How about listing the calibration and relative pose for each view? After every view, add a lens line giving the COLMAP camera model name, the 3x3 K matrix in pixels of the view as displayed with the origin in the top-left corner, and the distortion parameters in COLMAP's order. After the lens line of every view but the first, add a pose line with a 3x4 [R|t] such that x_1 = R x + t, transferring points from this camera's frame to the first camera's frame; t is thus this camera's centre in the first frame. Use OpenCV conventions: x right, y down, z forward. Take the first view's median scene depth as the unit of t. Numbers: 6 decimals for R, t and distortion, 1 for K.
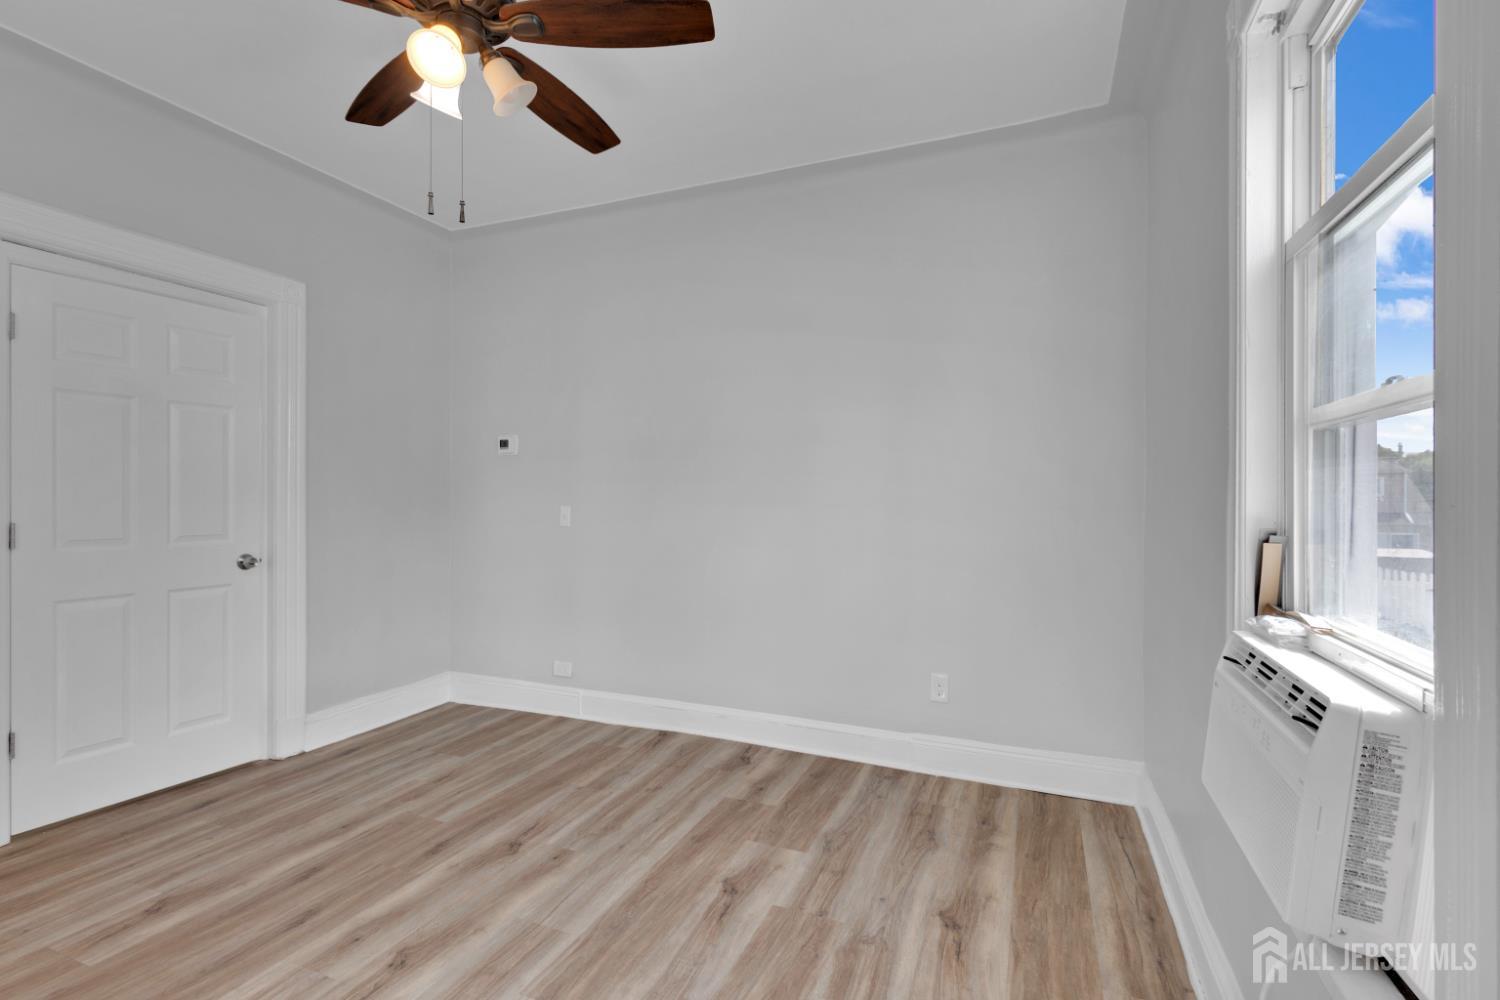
lens RADIAL K [[689.3, 0, 750.0], [0, 689.3, 500.0], [0, 0, 1]] dist [-0.000707, 0.000168]
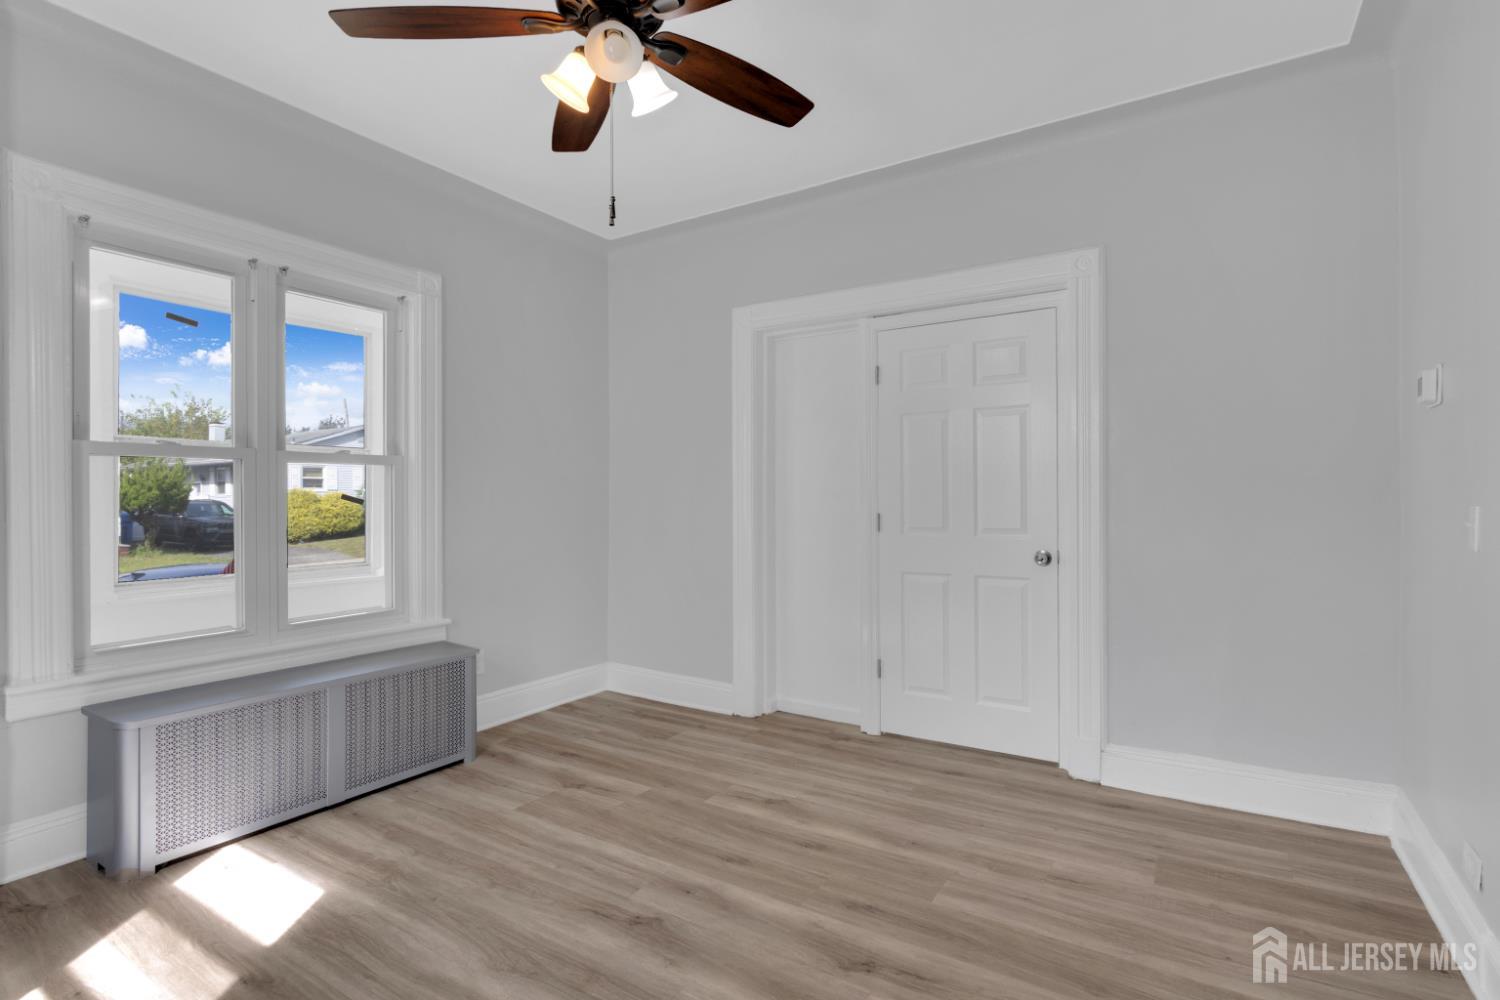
lens RADIAL K [[689.3, 0, 750.0], [0, 689.3, 500.0], [0, 0, 1]] dist [-0.000707, 0.000168]
pose [[-0.142913, 0.004392, -0.989726, 0.325654], [0.005513, 0.999978, 0.003642, -0.000114], [0.989720, -0.004936, -0.142934, 0.796036]]
